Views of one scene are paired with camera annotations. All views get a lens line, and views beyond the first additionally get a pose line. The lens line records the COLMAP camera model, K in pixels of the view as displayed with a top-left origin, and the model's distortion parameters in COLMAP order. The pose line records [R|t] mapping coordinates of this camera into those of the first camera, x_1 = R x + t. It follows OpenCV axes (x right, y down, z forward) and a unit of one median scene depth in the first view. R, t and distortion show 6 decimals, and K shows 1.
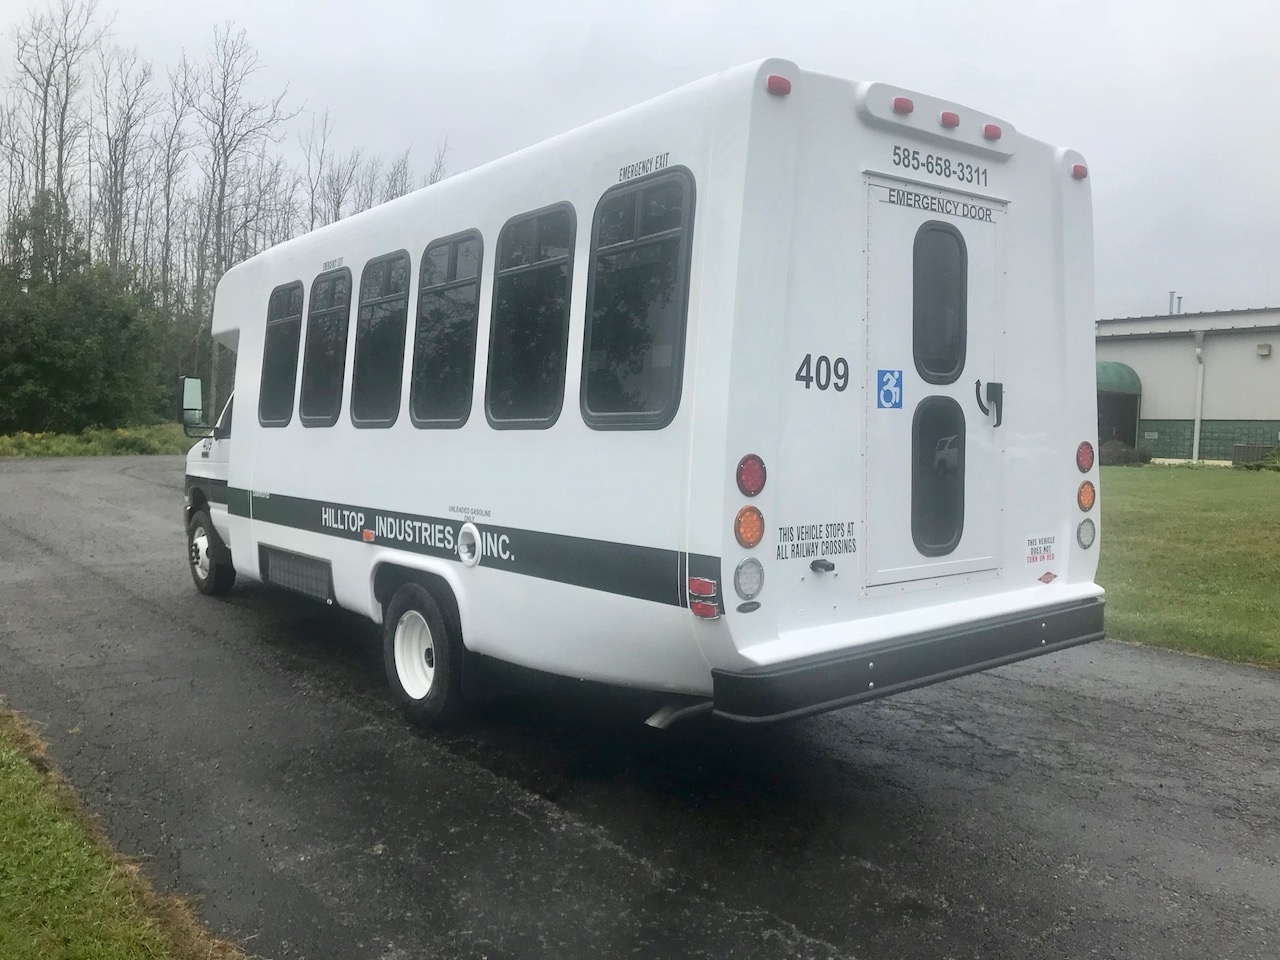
lens RADIAL K [[1043.4, 0, 640.0], [0, 1043.4, 480.0], [0, 0, 1]] dist [0.093578, -0.170012]
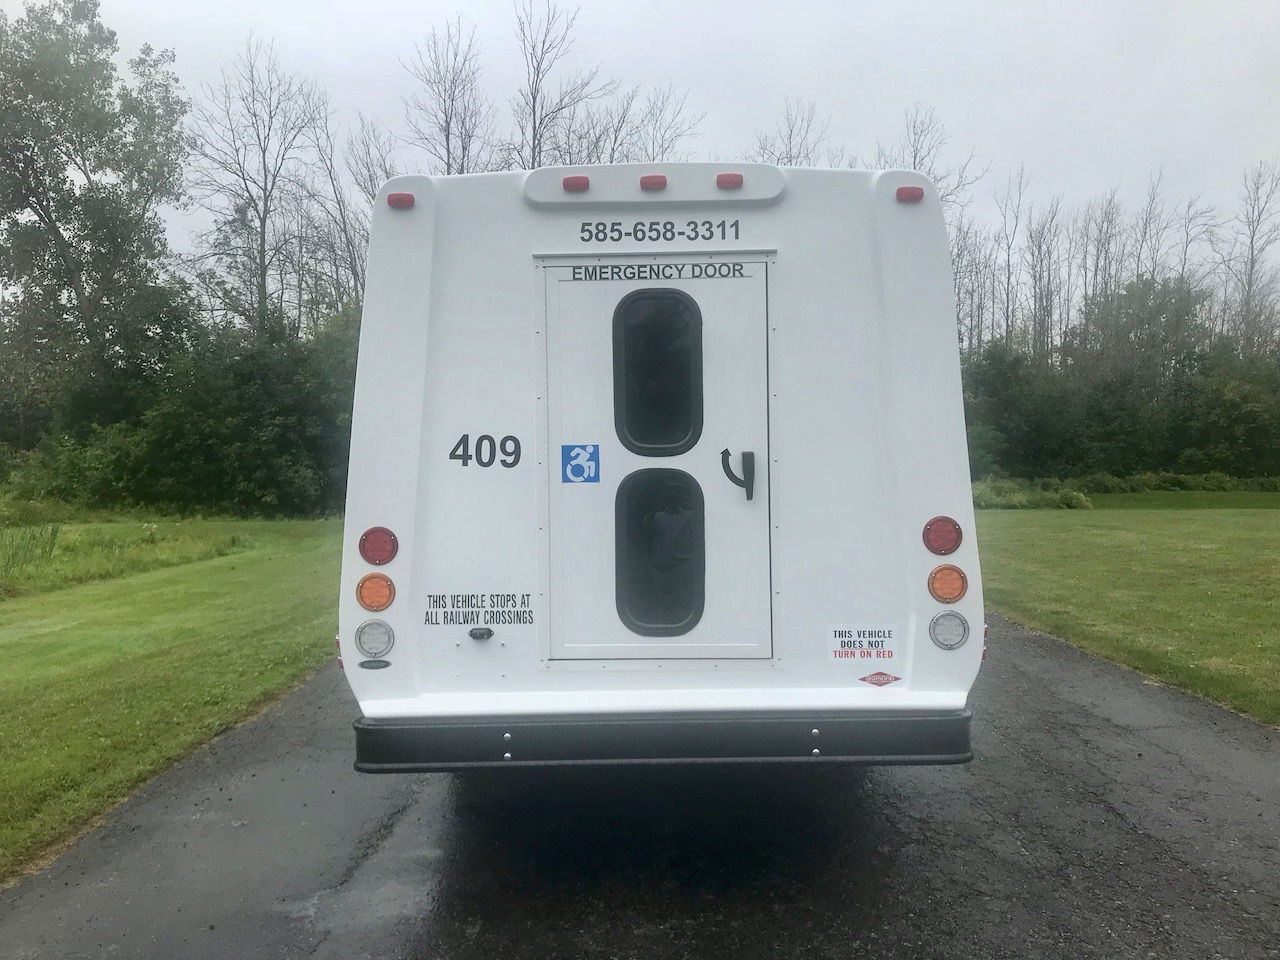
lens RADIAL K [[1043.4, 0, 640.0], [0, 1043.4, 480.0], [0, 0, 1]] dist [0.093578, -0.170012]
pose [[0.766313, -0.003919, -0.642456, 0.920013], [-0.023154, 0.999163, -0.033712, -0.038669], [0.642050, 0.040709, 0.765581, 0.274873]]
